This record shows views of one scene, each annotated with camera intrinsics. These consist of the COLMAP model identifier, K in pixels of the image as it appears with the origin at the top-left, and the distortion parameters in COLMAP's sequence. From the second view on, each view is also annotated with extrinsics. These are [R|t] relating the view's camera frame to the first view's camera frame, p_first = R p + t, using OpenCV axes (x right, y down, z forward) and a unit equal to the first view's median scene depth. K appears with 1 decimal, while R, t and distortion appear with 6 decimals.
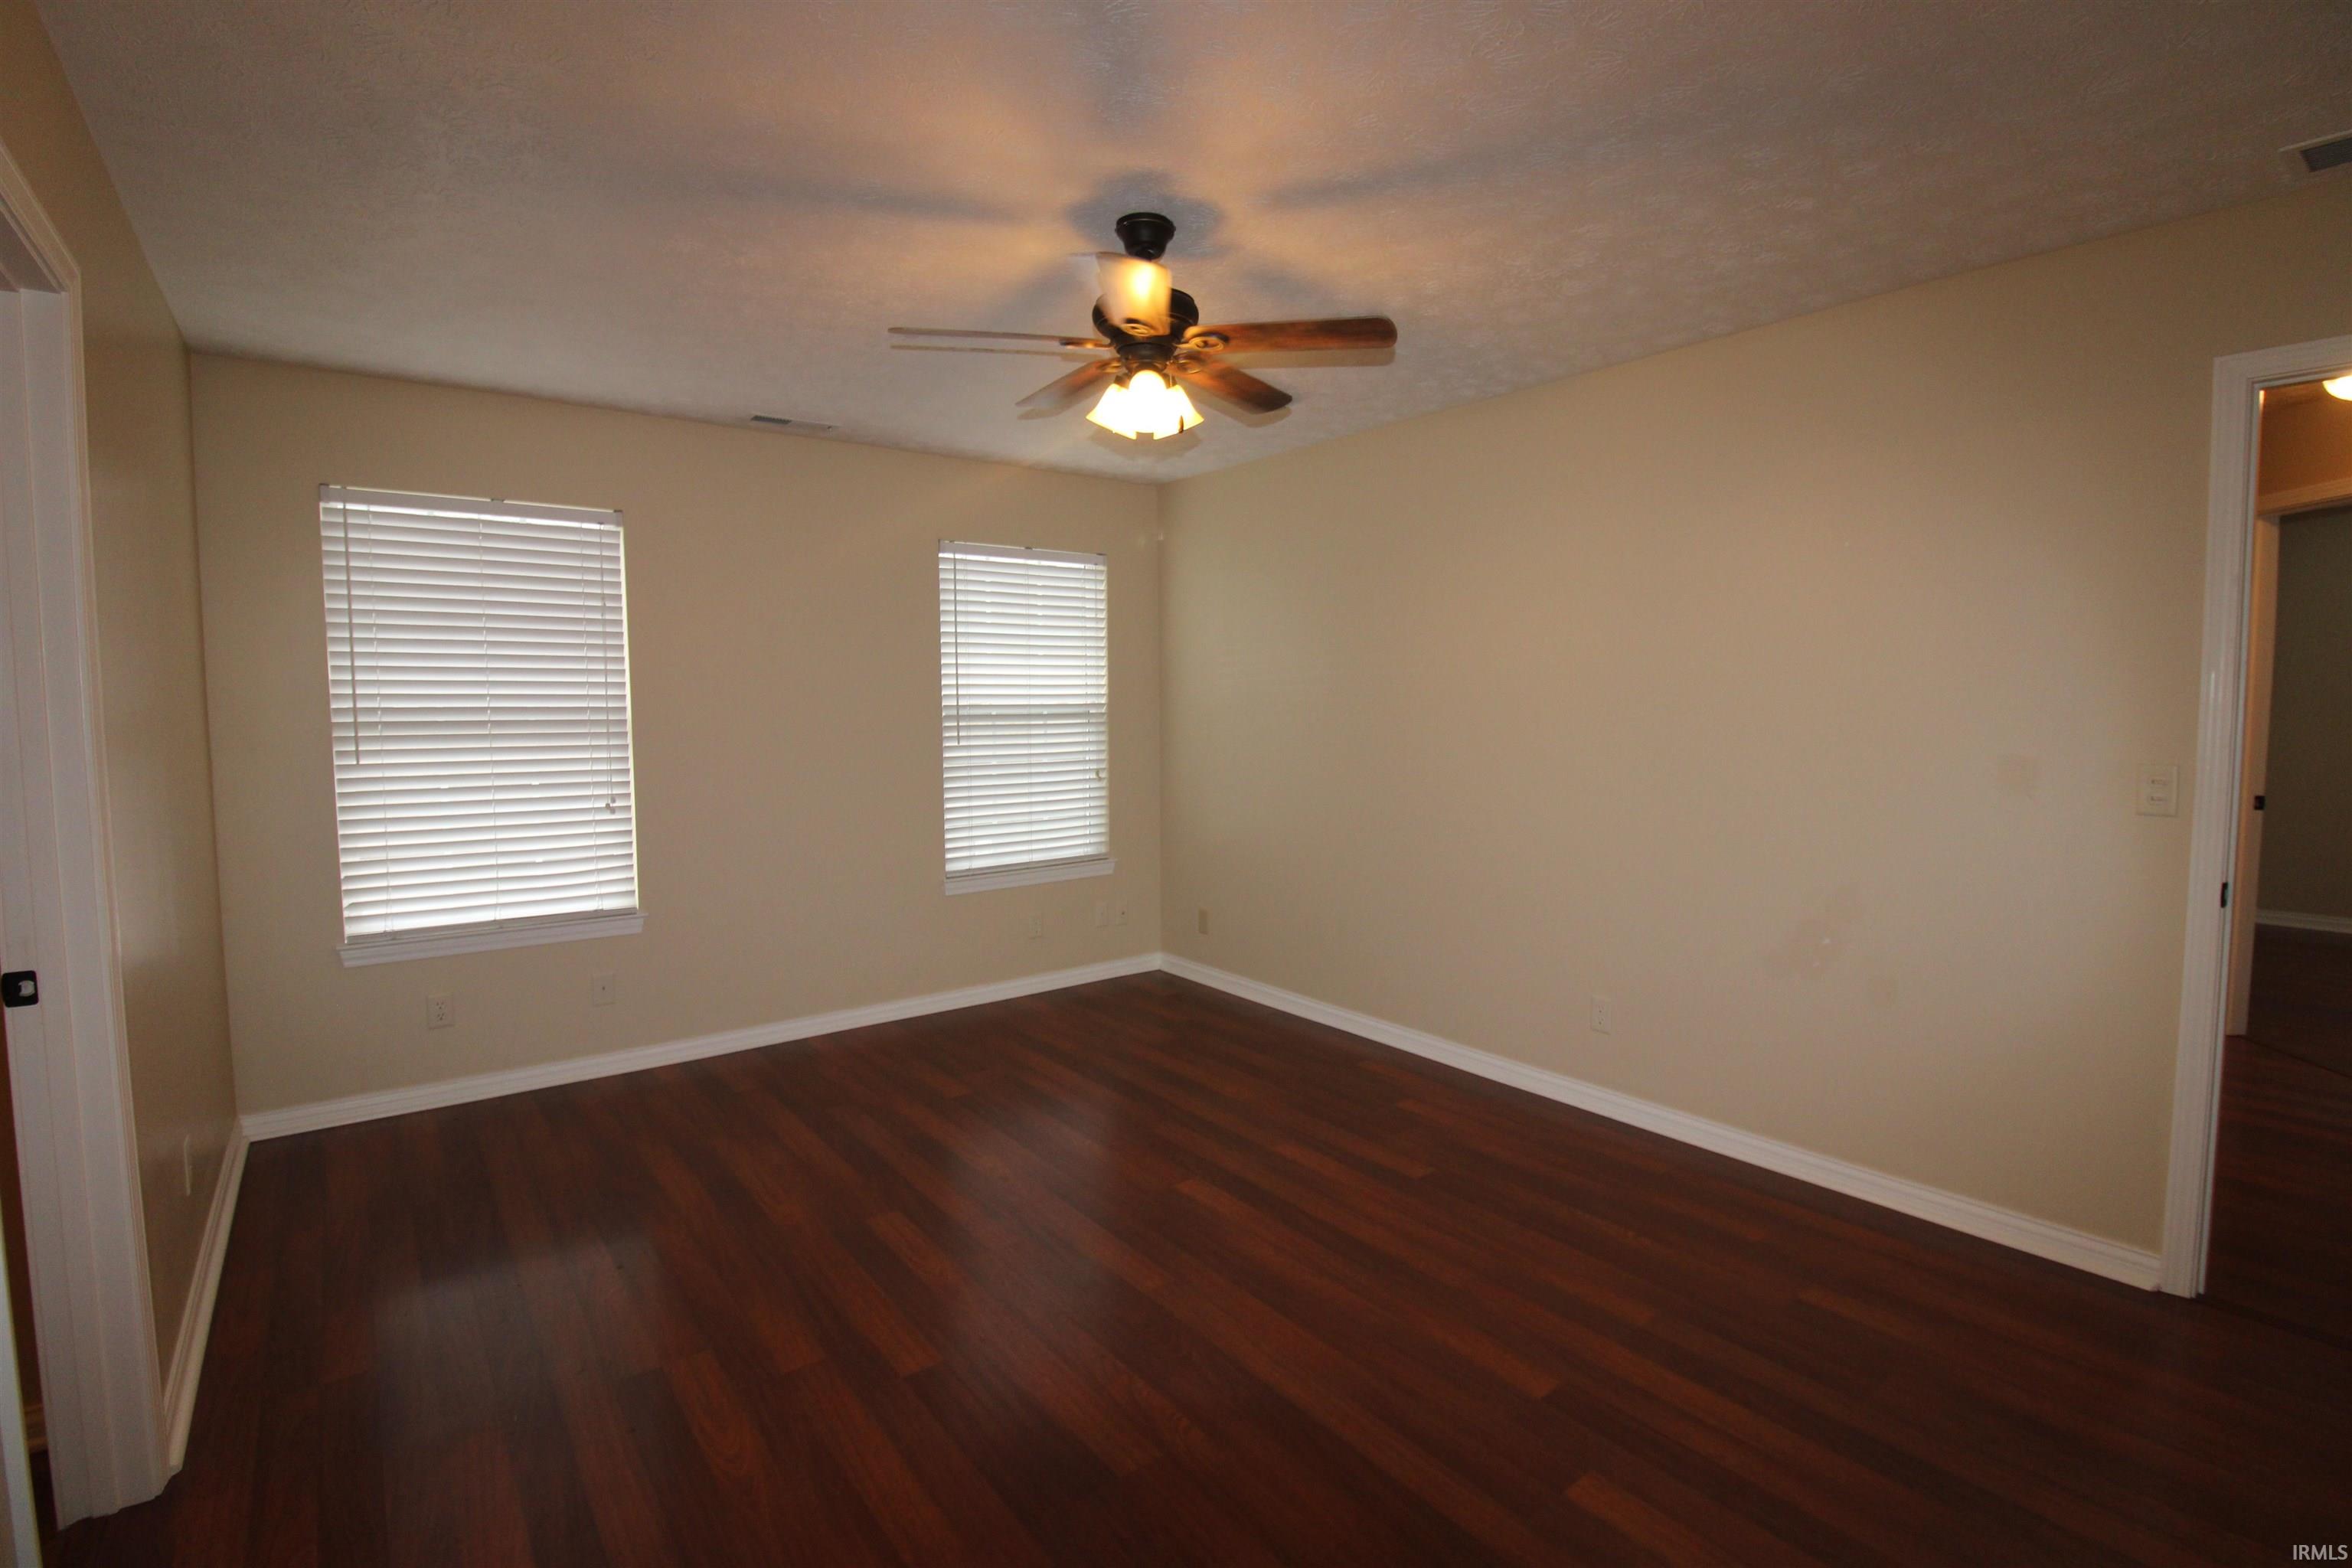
lens RADIAL K [[1098.8, 0, 1177.3], [0, 1098.8, 774.1], [0, 0, 1]] dist [-0.005378, -0.005736]
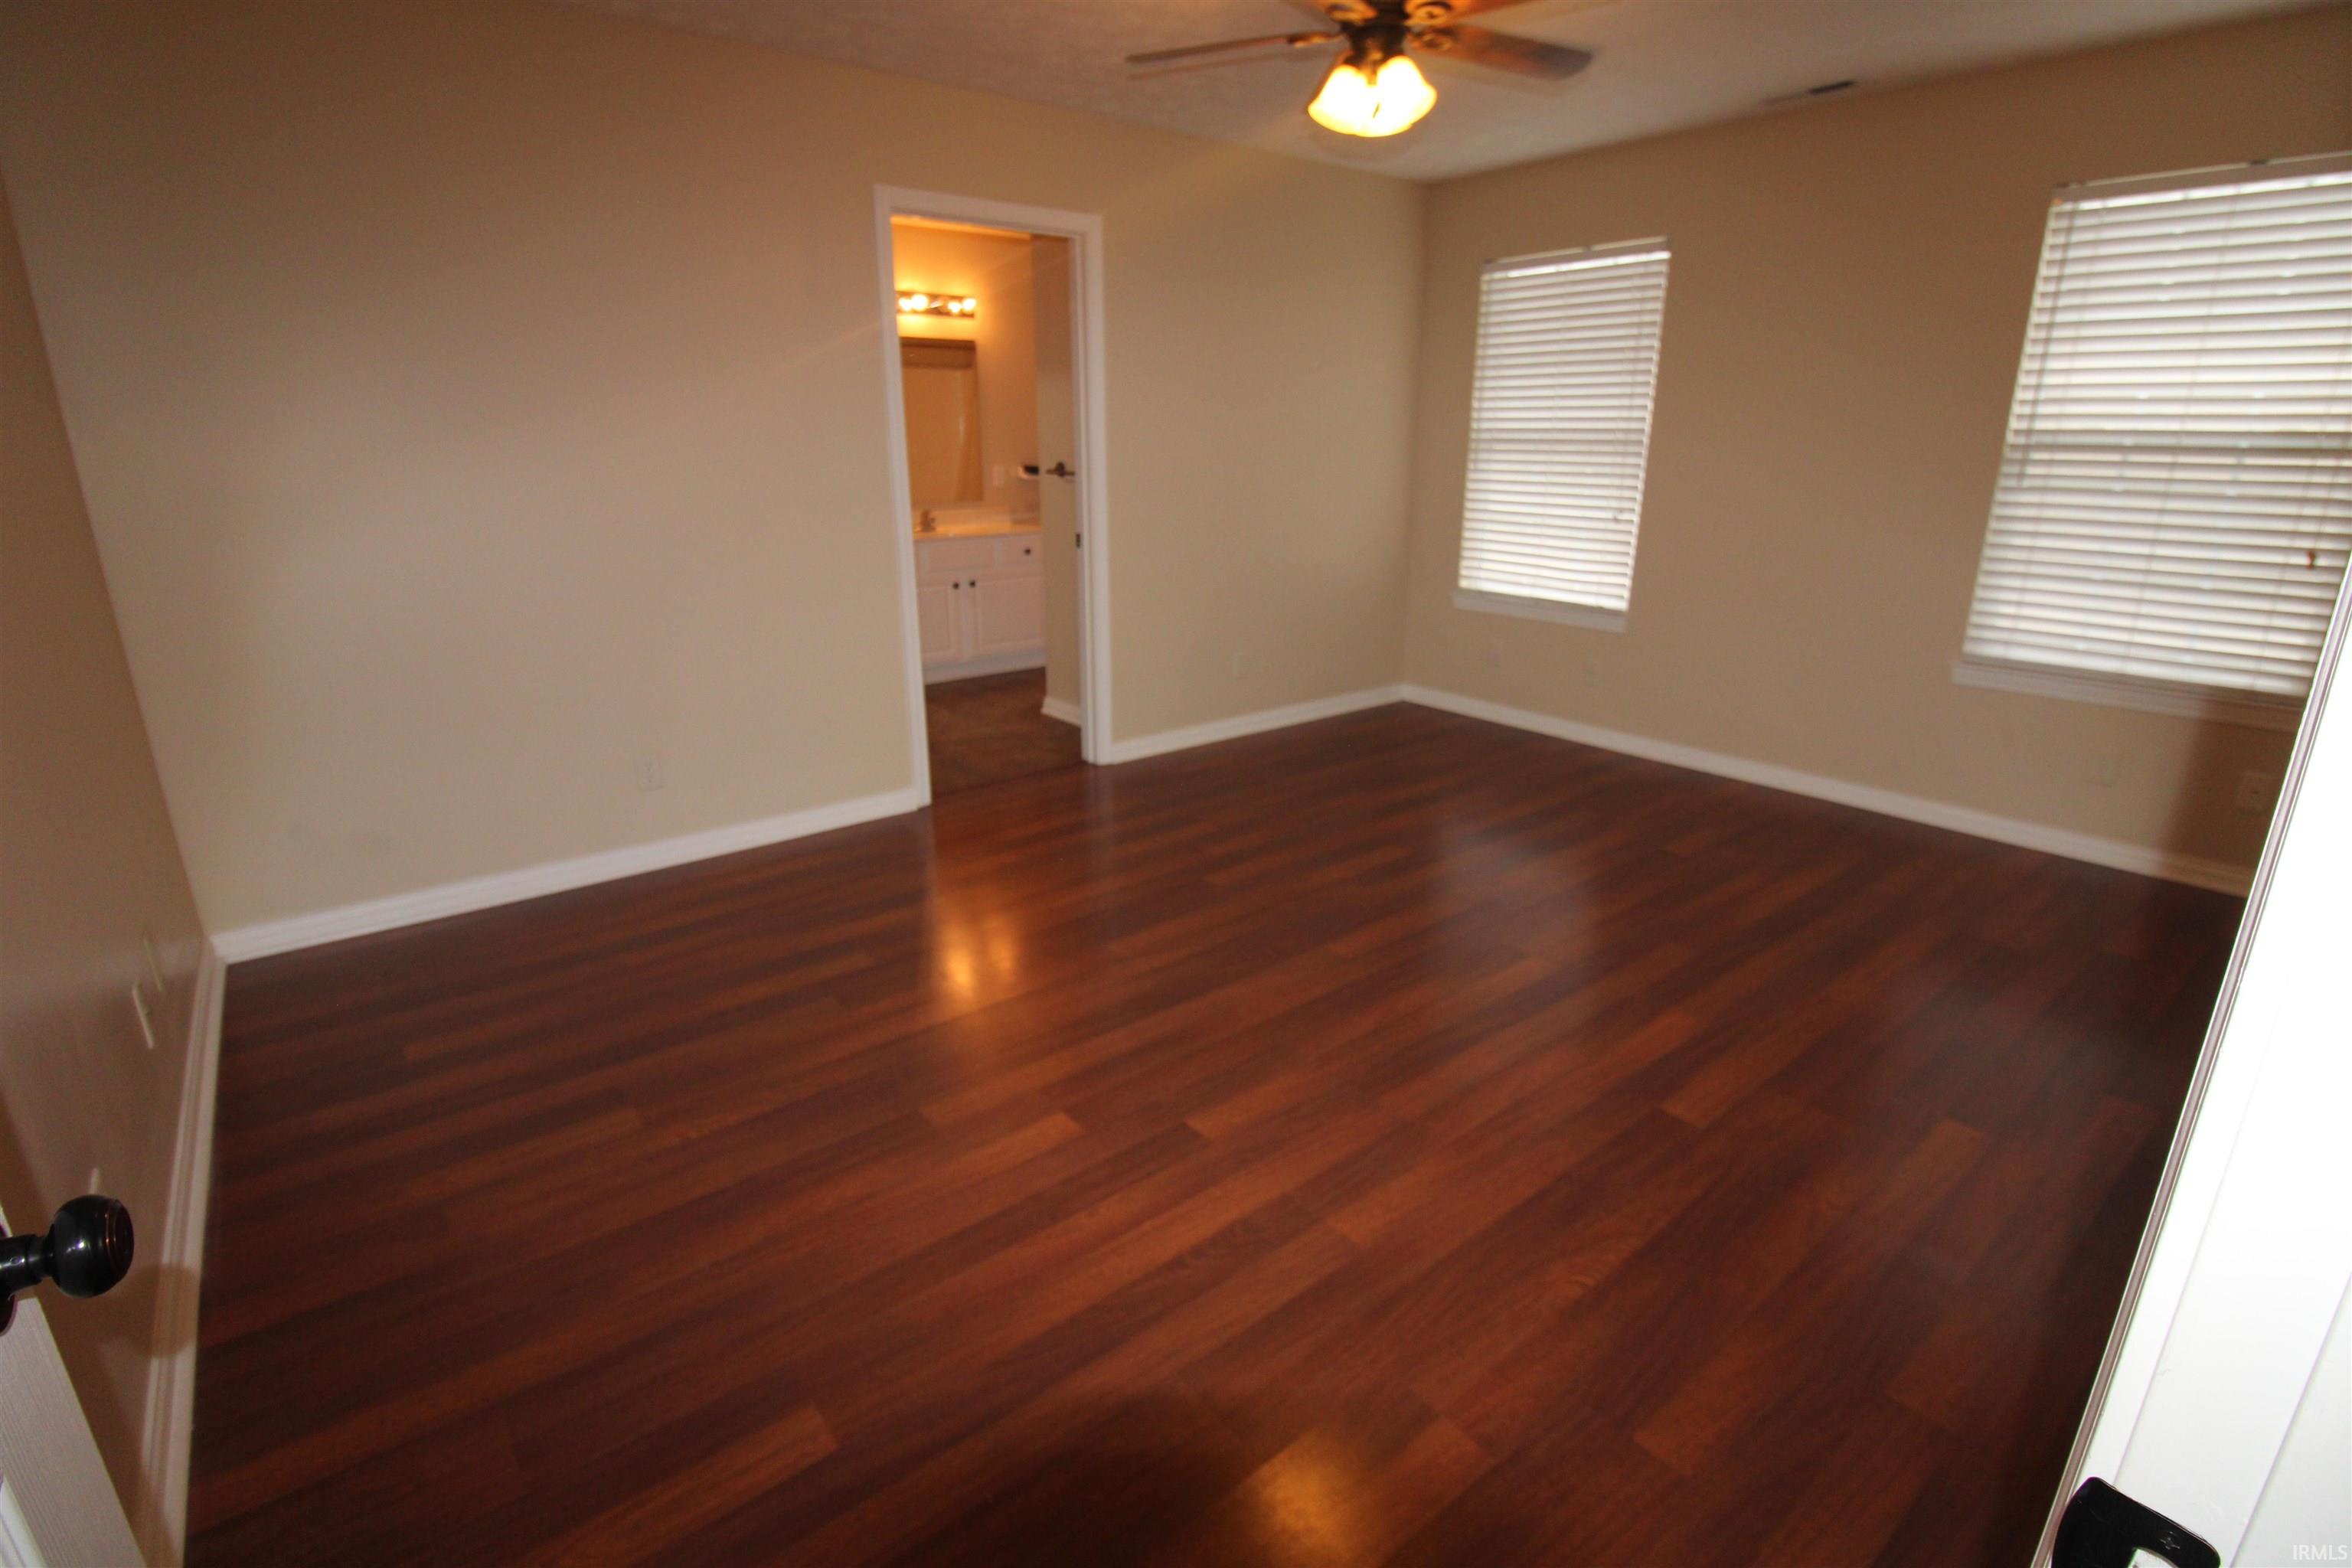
lens RADIAL K [[1098.8, 0, 1180.2], [0, 1098.8, 782.8], [0, 0, 1]] dist [-0.005378, -0.005736]
pose [[0.034097, 0.313277, -0.949050, 0.608890], [-0.062307, 0.948421, 0.310831, -0.034402], [0.997474, 0.048534, 0.051858, 0.458997]]
